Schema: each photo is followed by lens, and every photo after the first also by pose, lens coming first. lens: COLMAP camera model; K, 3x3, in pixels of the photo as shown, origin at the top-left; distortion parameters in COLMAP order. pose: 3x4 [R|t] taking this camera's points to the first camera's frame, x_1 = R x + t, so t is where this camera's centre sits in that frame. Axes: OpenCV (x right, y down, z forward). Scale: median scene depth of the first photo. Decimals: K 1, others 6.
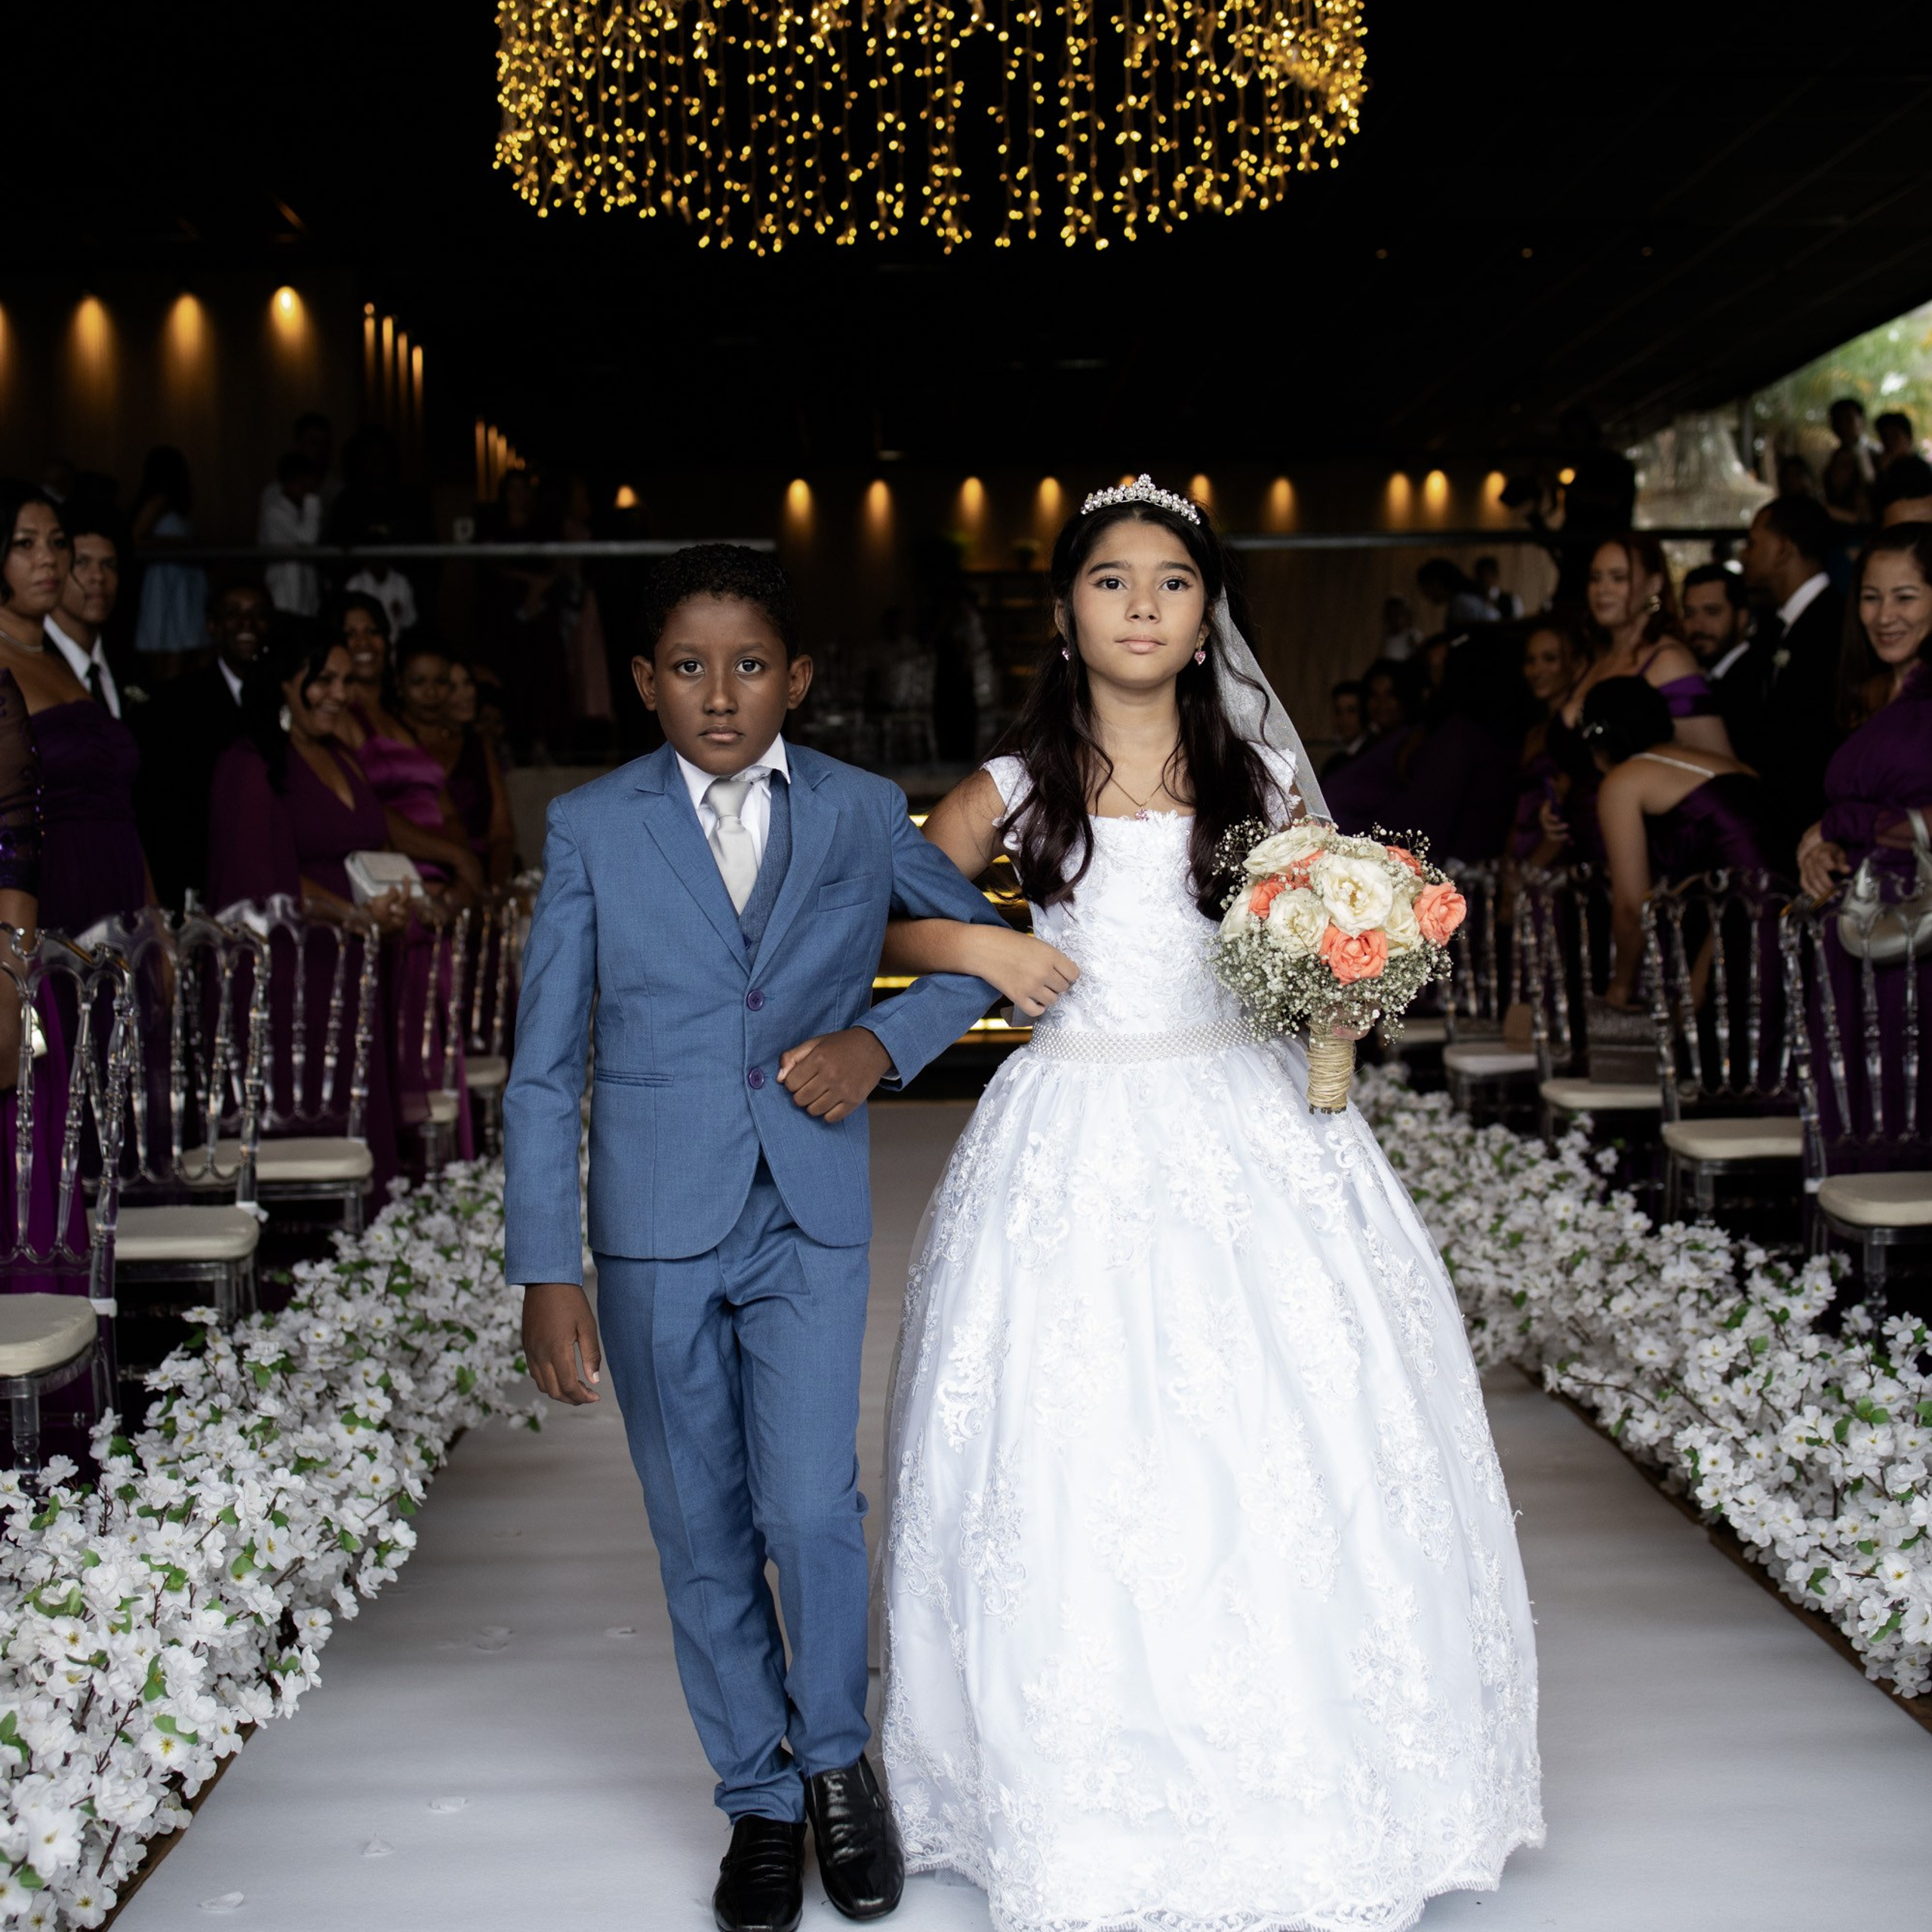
lens RADIAL K [[3048.9, 0, 966.0], [0, 3048.9, 966.0], [0, 0, 1]] dist [-0.046548, 0.091187]
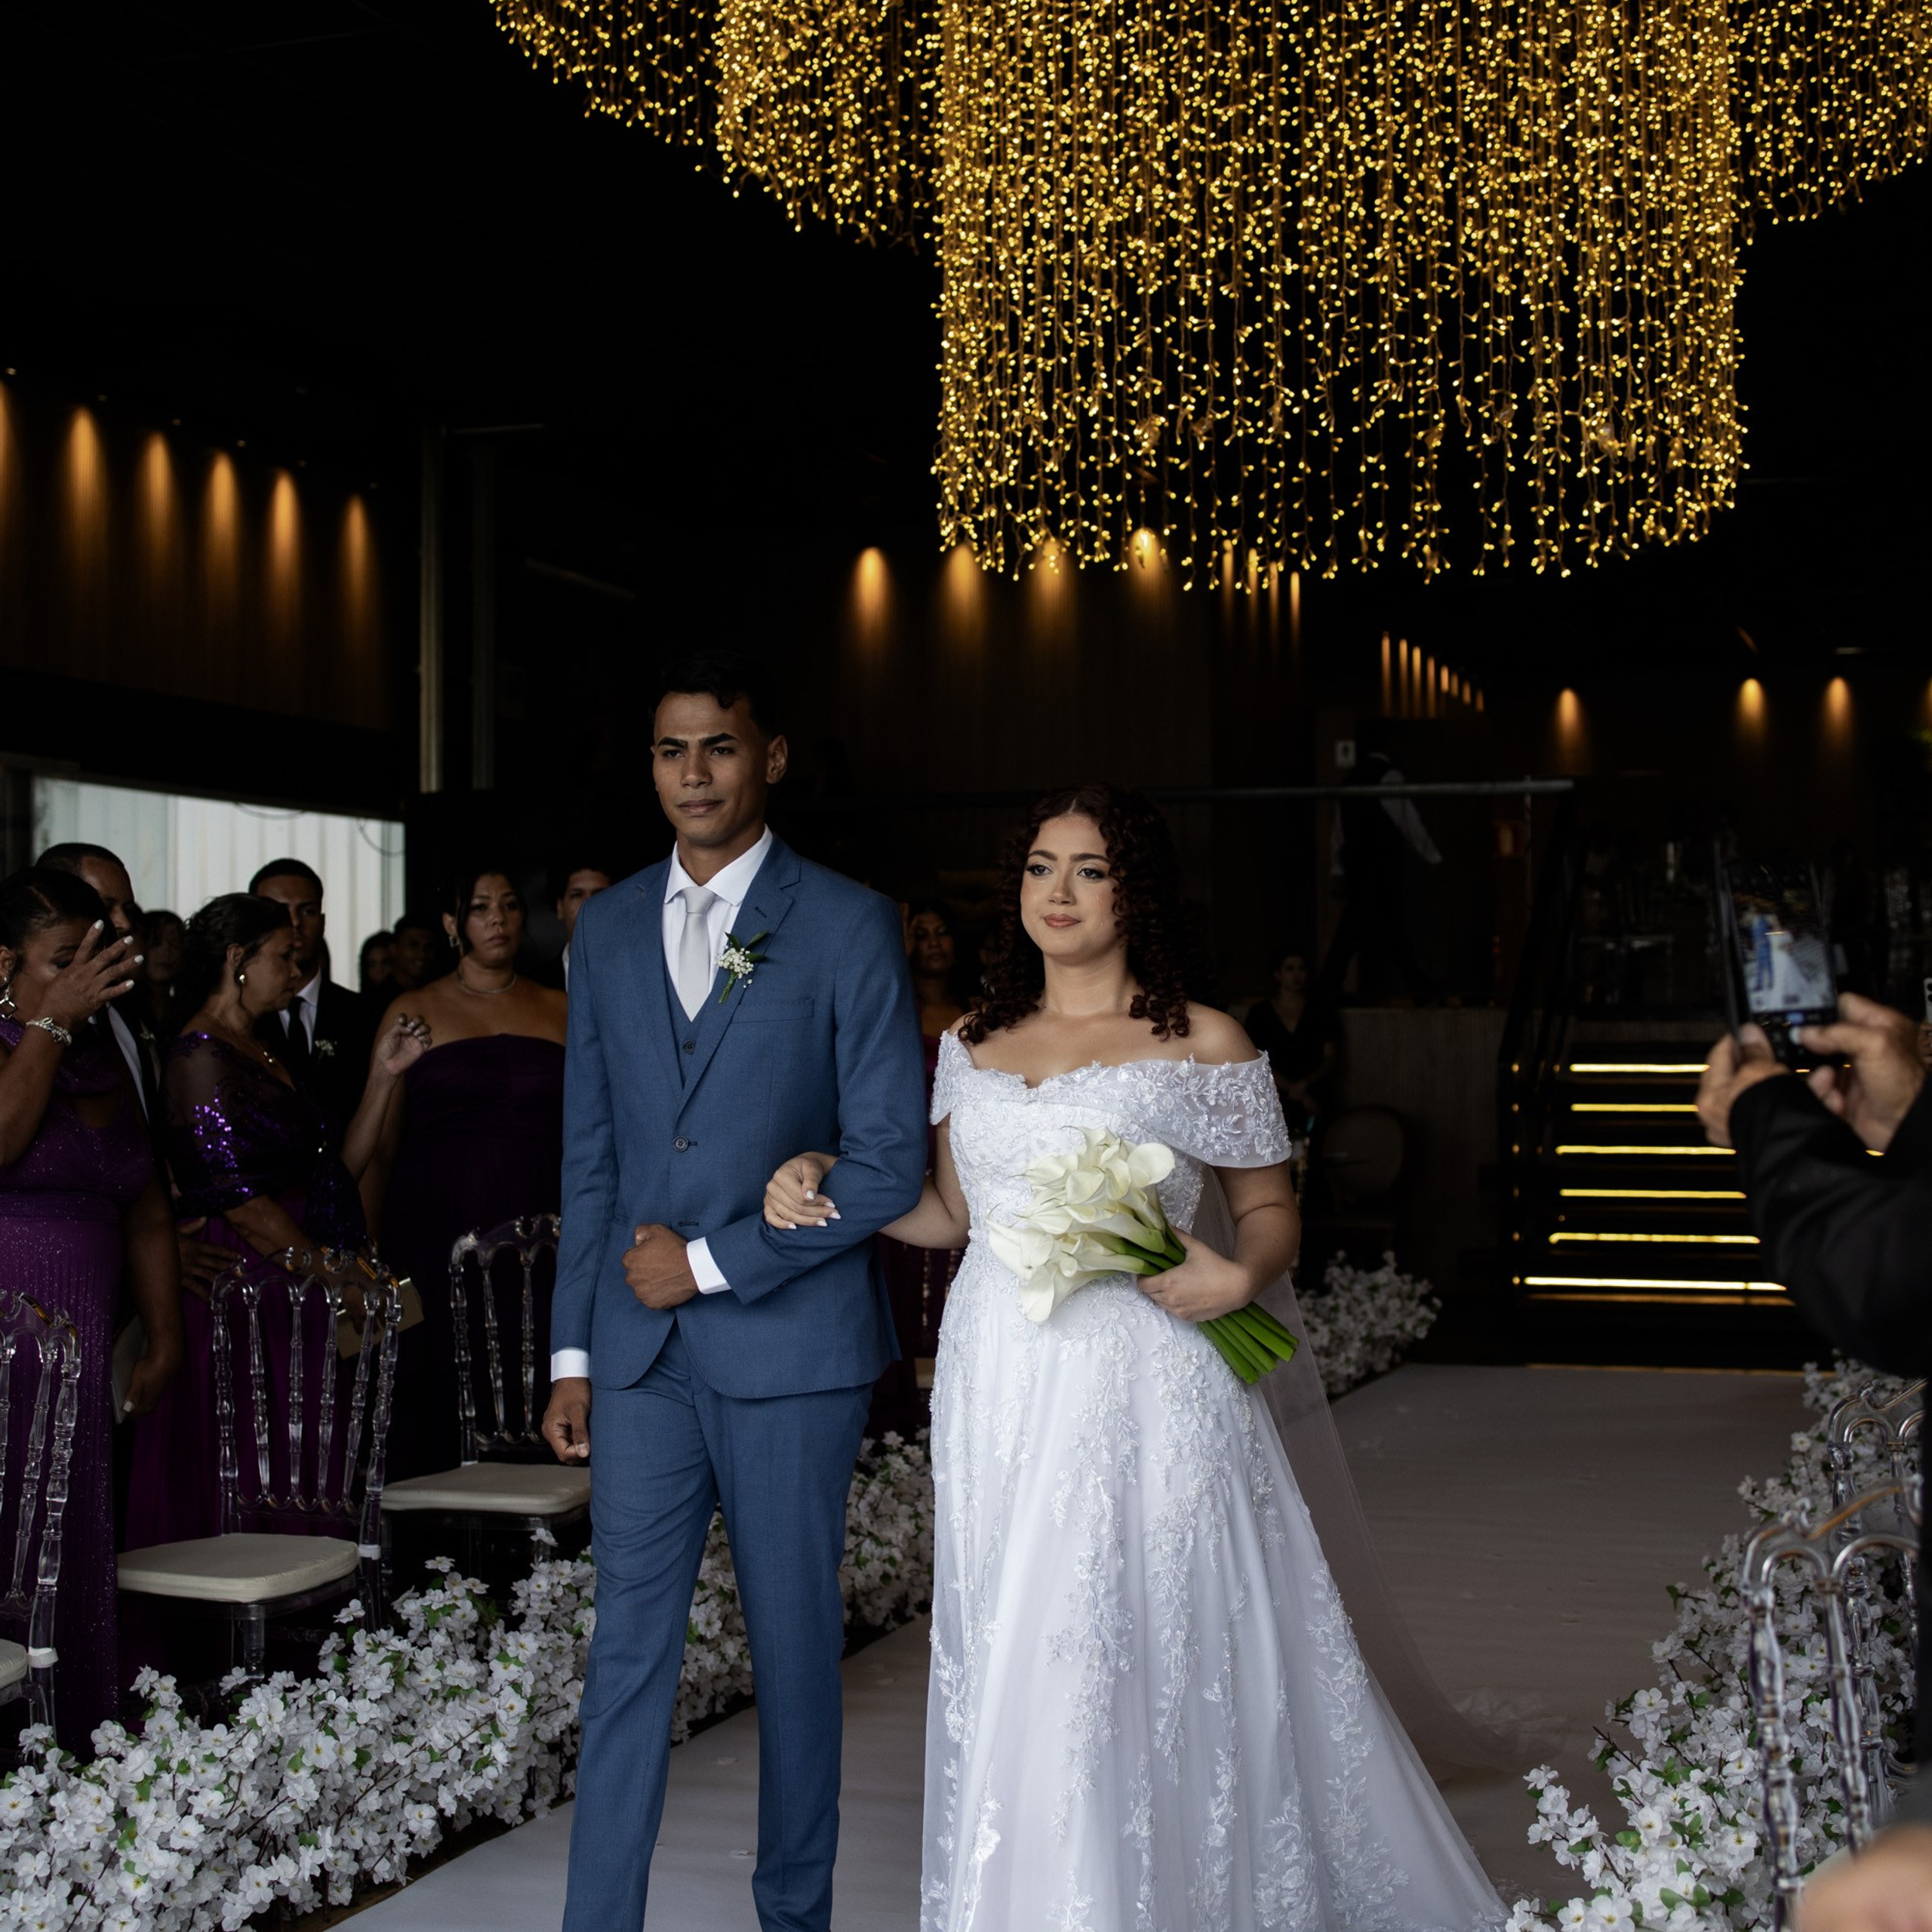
lens RADIAL K [[3320.4, 0, 967.8], [0, 3320.4, 1017.7], [0, 0, 1]] dist [-0.017279, -0.058514]
pose [[0.934349, 0.012366, -0.356144, 0.330804], [-0.026157, 0.999082, -0.033934, -0.052878], [0.355397, 0.041021, 0.933815, -0.160874]]
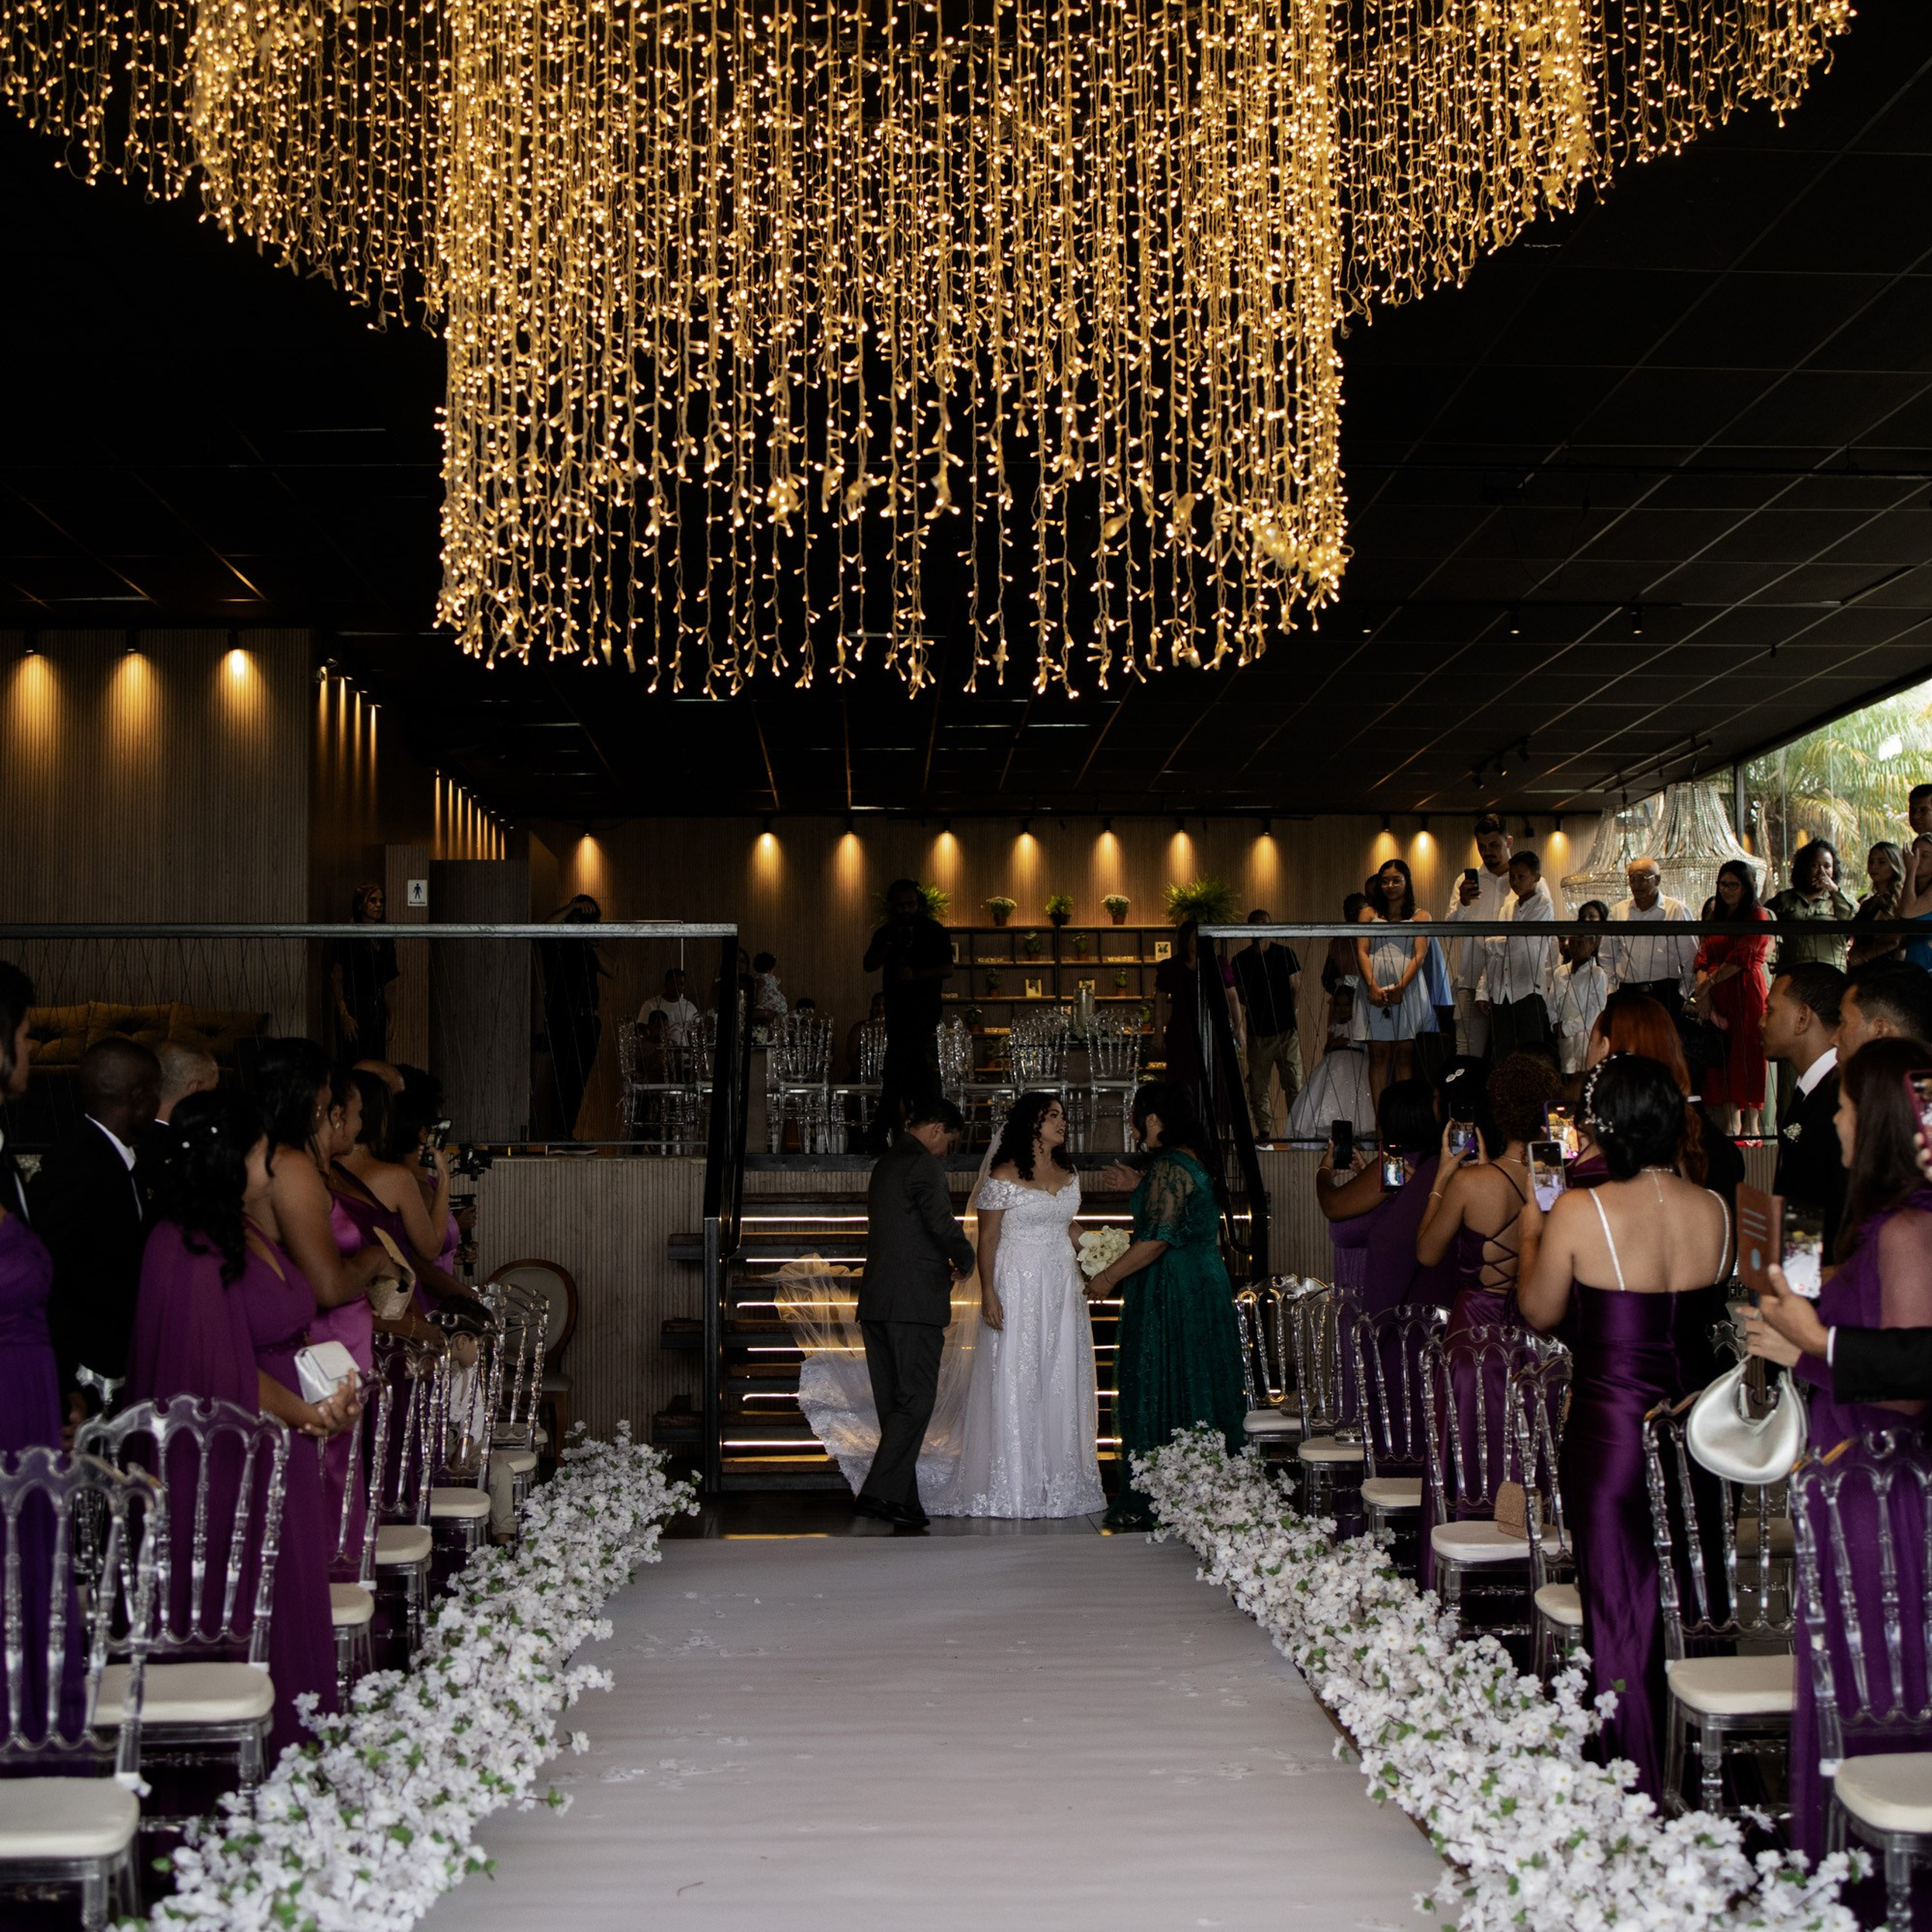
lens RADIAL K [[3142.8, 0, 996.1], [0, 3142.8, 977.7], [0, 0, 1]] dist [-0.042005, 0.019877]
pose [[0.999784, 0.011858, 0.017043, 0.005705], [-0.010147, 0.995213, -0.097202, -0.066520], [-0.018114, 0.097008, 0.995119, 0.032003]]
